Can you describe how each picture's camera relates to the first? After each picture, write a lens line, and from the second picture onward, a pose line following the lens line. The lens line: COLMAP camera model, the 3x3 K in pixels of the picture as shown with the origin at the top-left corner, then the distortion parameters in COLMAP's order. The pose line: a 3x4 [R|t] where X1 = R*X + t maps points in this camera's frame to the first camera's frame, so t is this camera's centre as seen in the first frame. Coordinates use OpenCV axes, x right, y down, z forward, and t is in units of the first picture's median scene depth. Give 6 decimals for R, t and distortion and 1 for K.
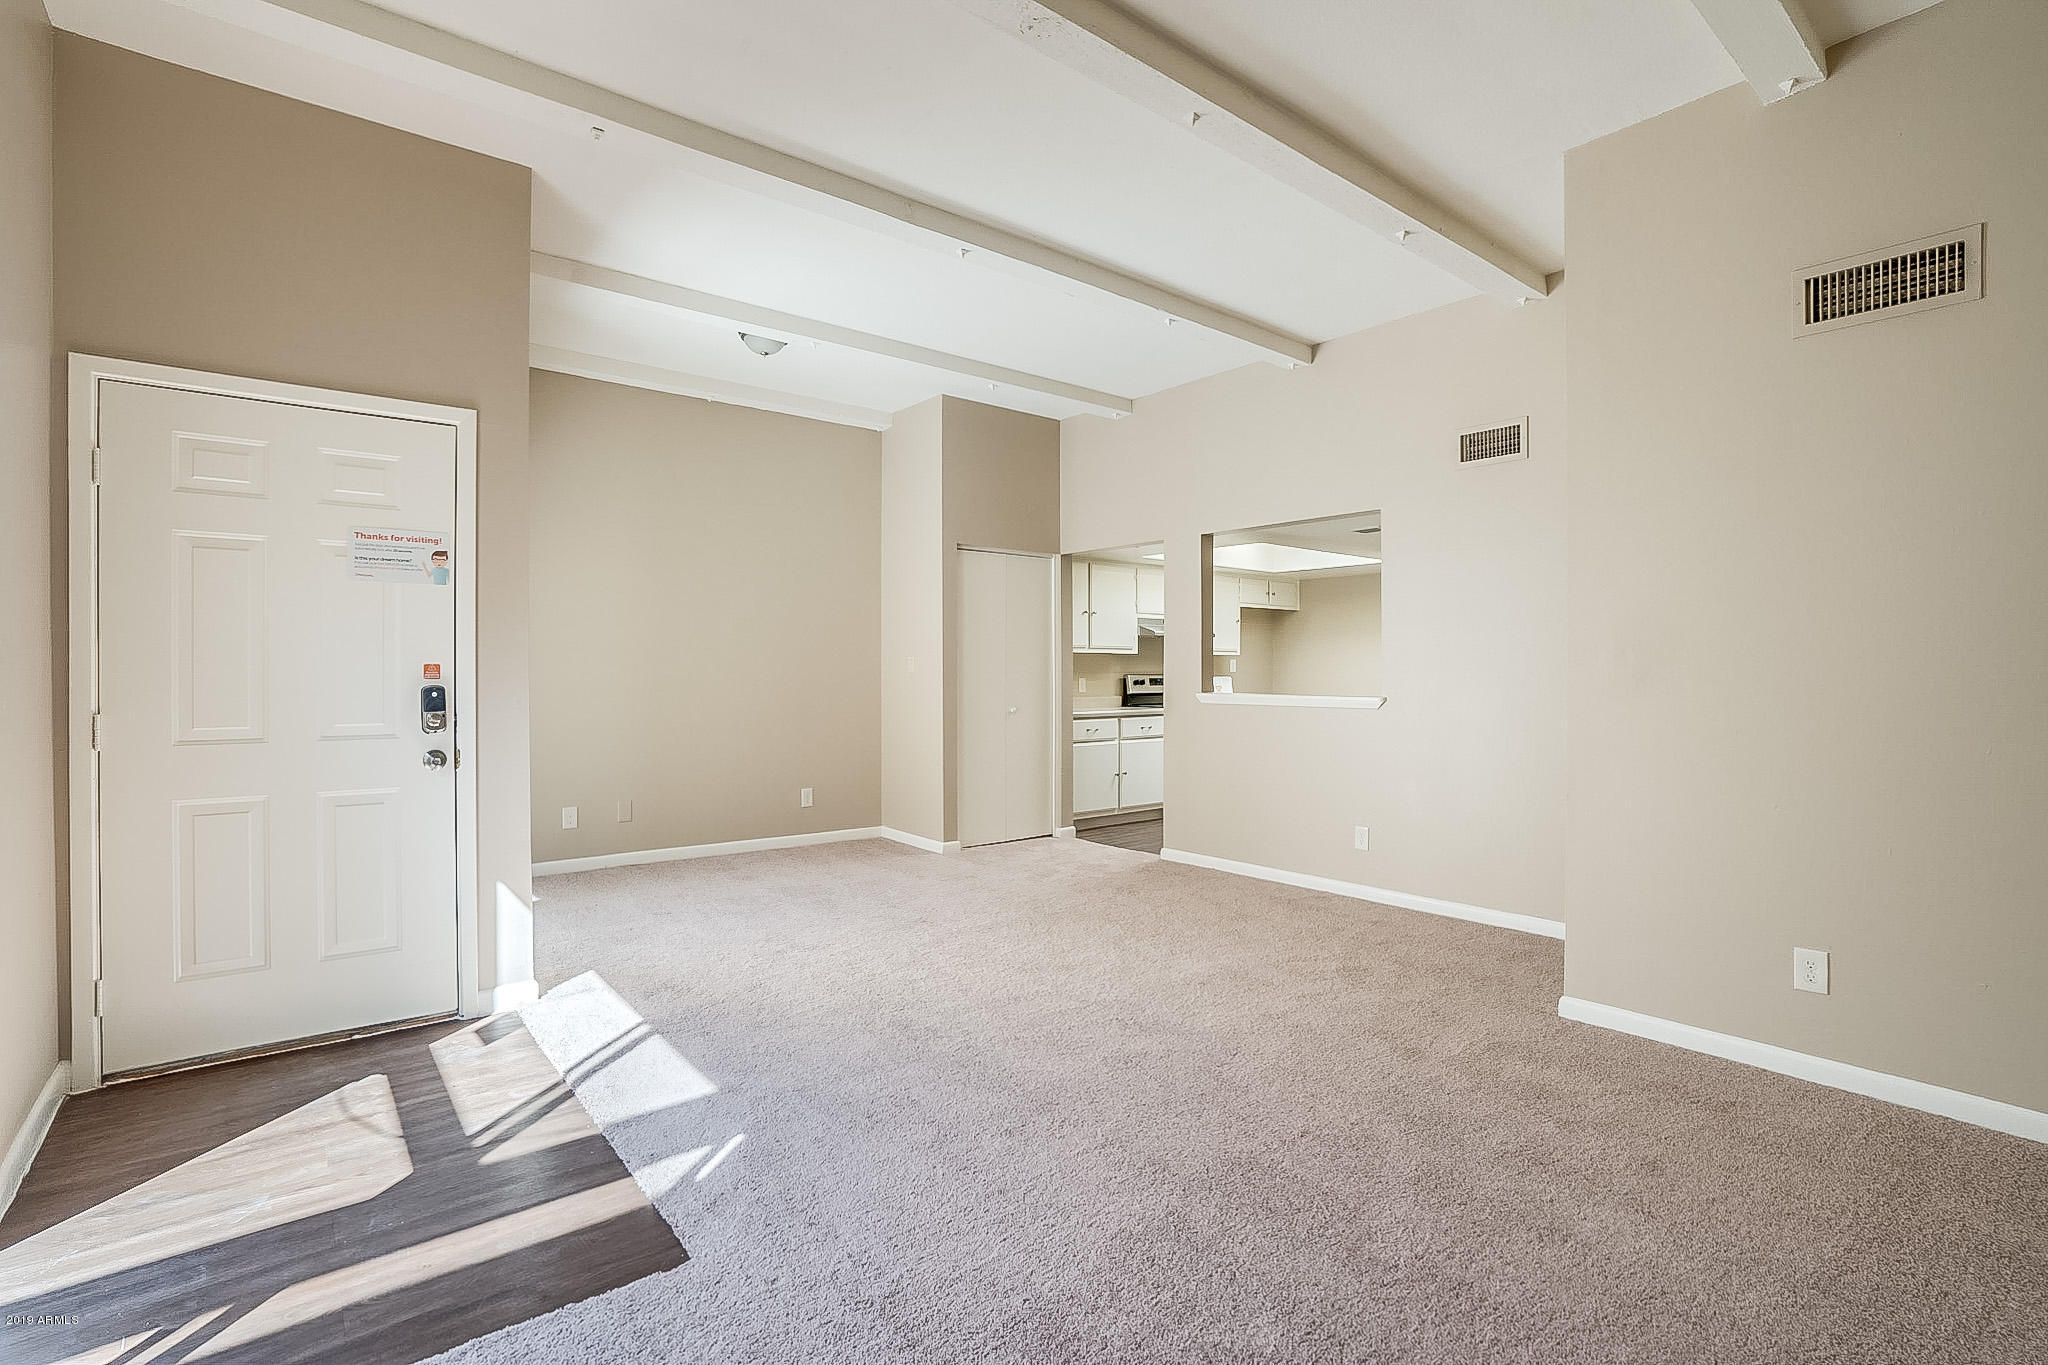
lens RADIAL K [[960.1, 0, 1014.5], [0, 960.1, 680.0], [0, 0, 1]] dist [-0.023775, 0.002210]
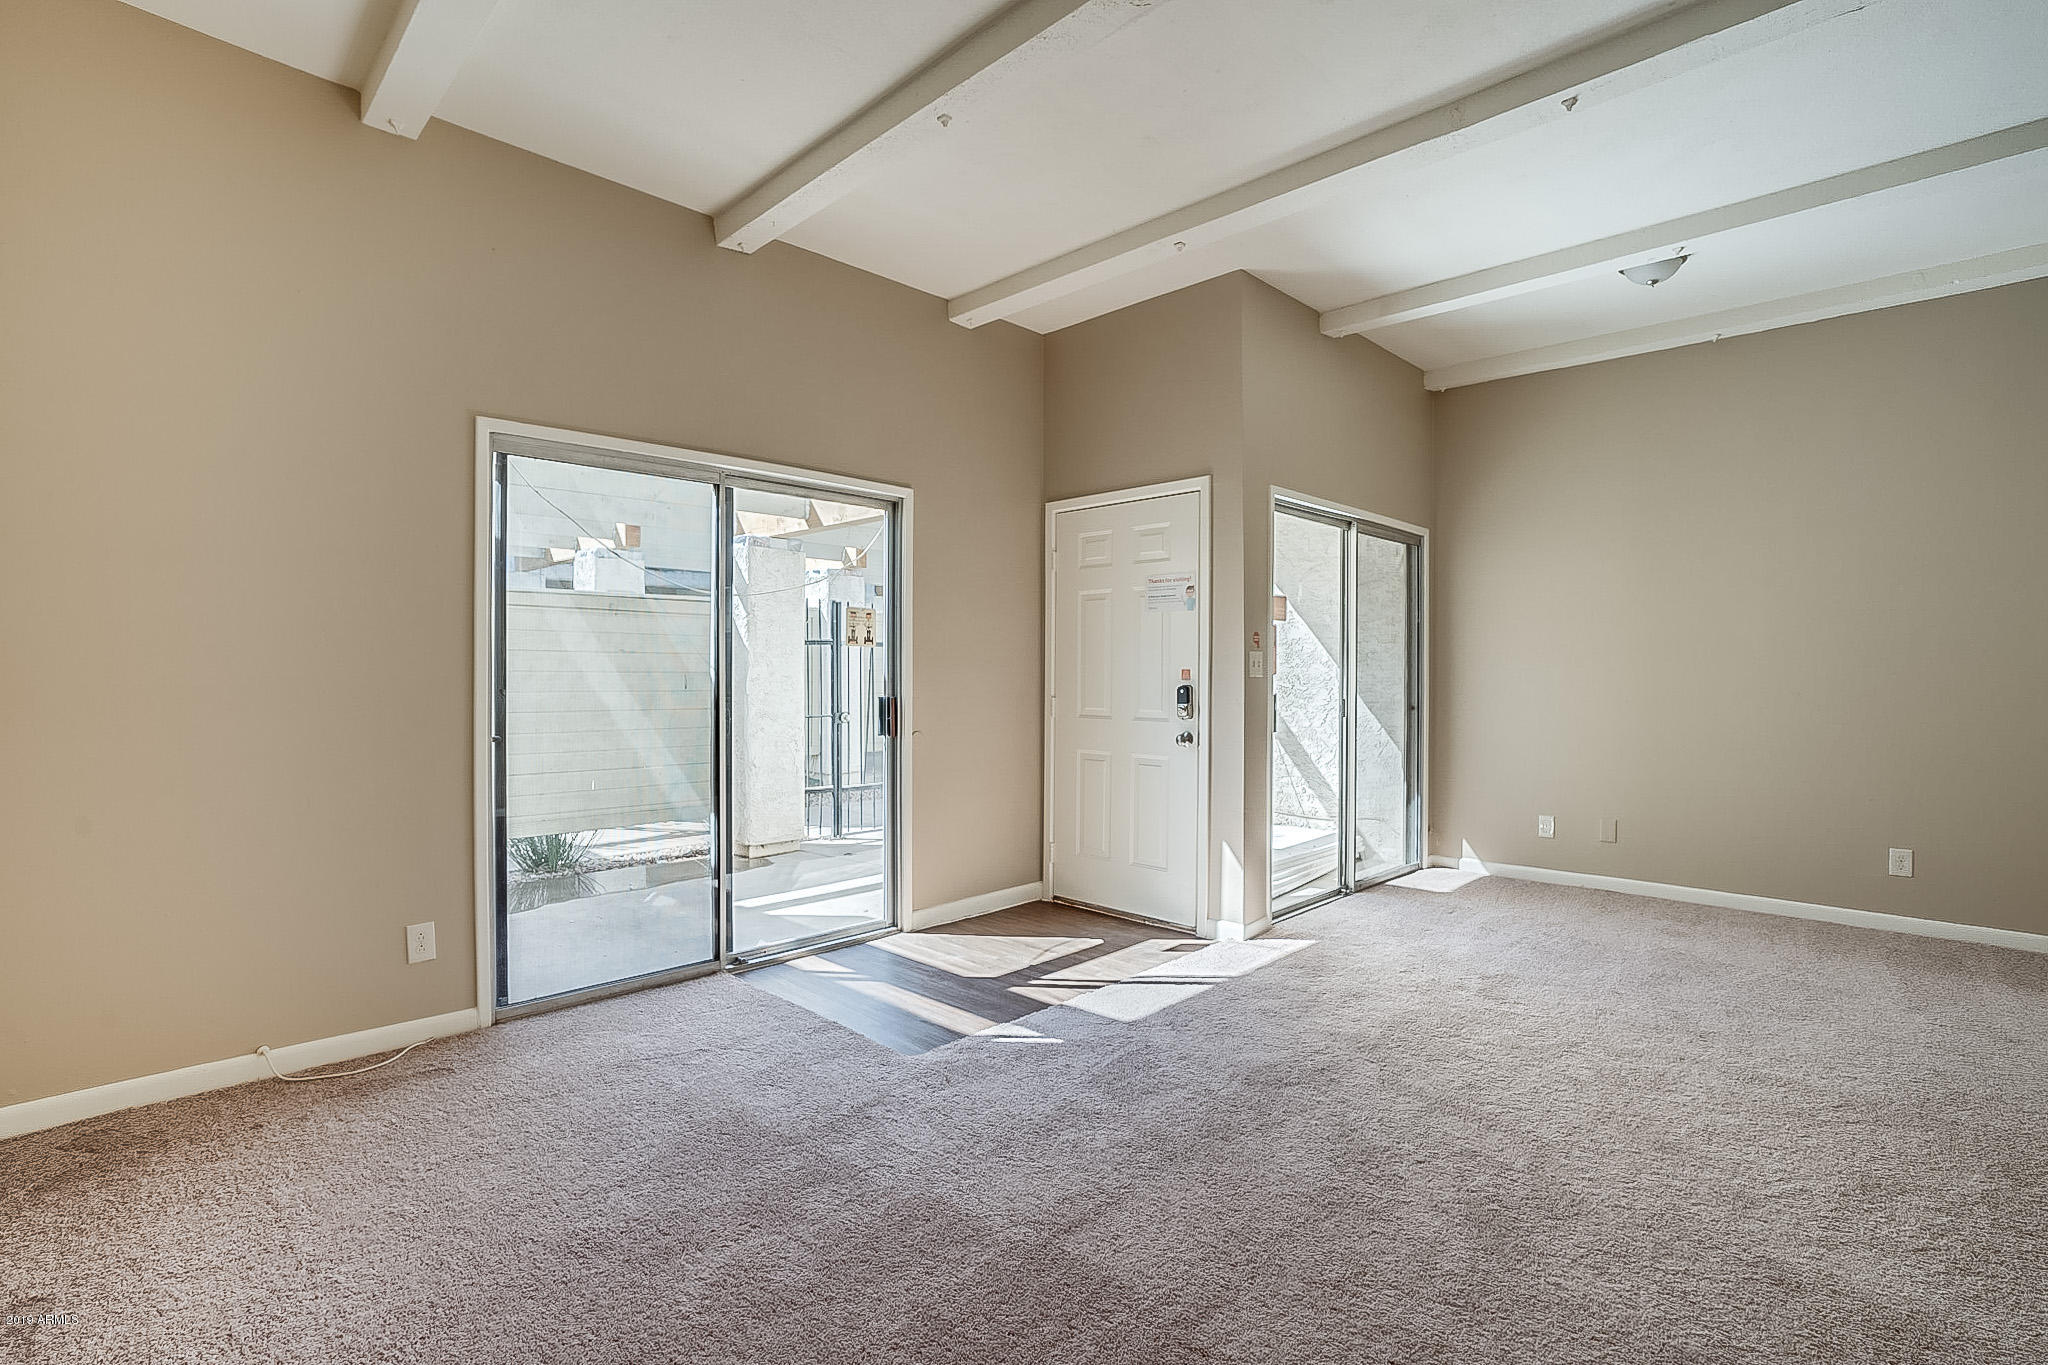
lens RADIAL K [[960.1, 0, 1016.1], [0, 960.1, 678.6], [0, 0, 1]] dist [-0.023775, 0.002210]
pose [[0.123841, 0.005817, -0.992285, 0.756601], [-0.012718, 0.999910, 0.004274, -0.005845], [0.992221, 0.012091, 0.123904, 0.609473]]
